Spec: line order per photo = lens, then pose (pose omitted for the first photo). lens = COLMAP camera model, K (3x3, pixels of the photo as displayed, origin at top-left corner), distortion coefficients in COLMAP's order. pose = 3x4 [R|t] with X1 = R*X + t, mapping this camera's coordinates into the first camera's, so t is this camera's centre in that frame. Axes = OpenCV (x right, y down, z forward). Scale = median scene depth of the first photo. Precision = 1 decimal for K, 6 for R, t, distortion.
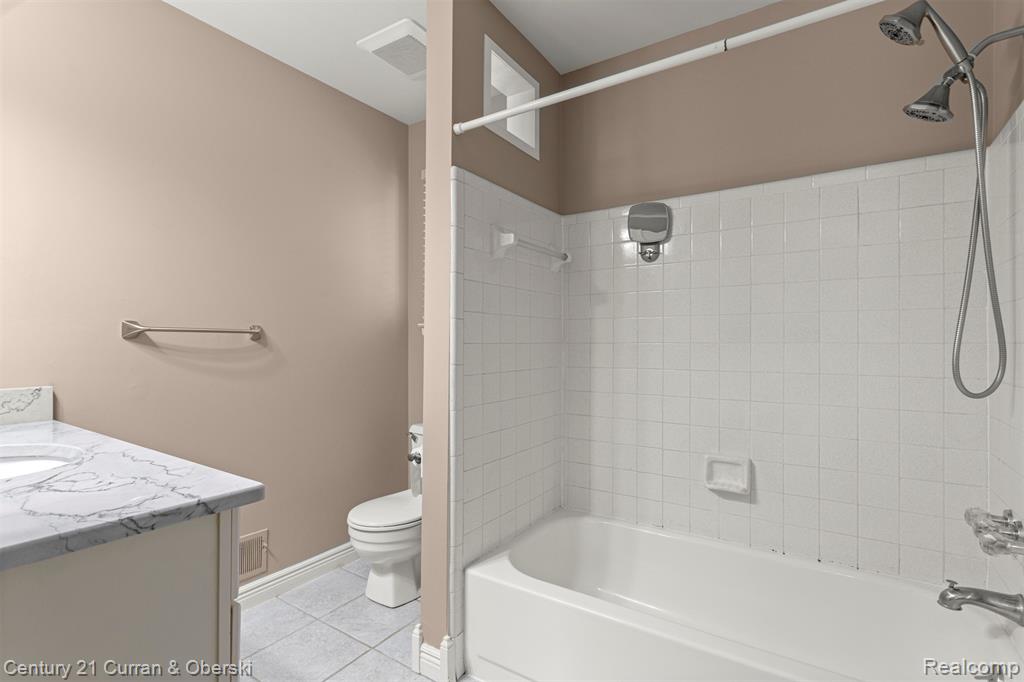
lens RADIAL K [[485.6, 0, 513.9], [0, 485.6, 341.2], [0, 0, 1]] dist [0.002984, -0.000046]
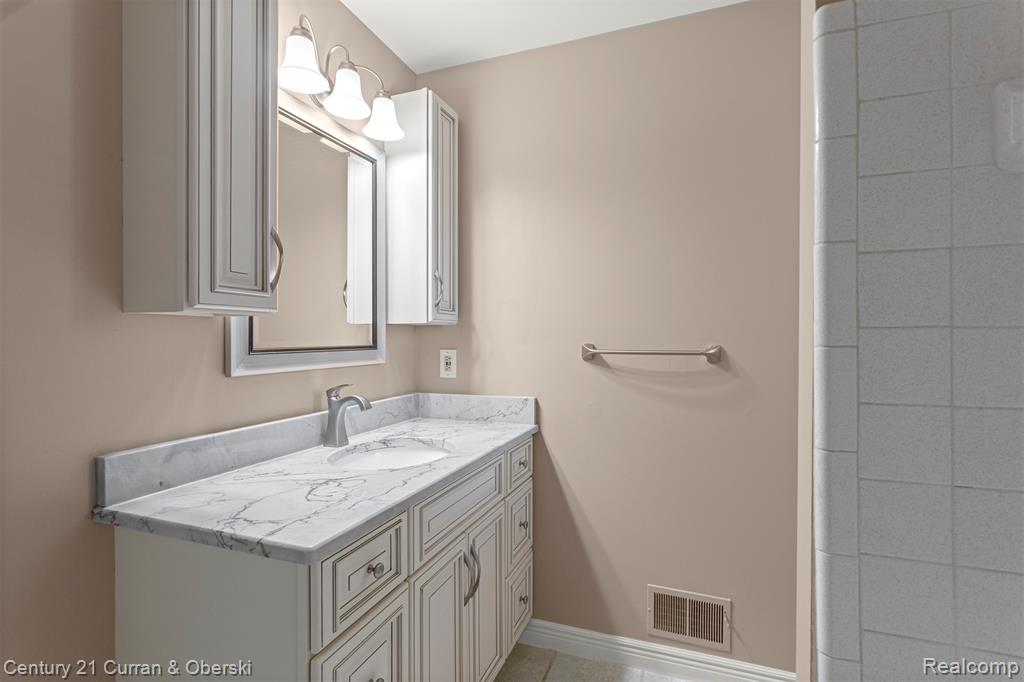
lens RADIAL K [[485.6, 0, 511.9], [0, 485.6, 338.1], [0, 0, 1]] dist [0.002984, -0.000046]
pose [[0.225475, -0.005818, -0.974232, 0.237774], [0.002305, 0.999983, -0.005438, -0.049667], [0.974246, -0.001020, 0.225484, 0.588394]]
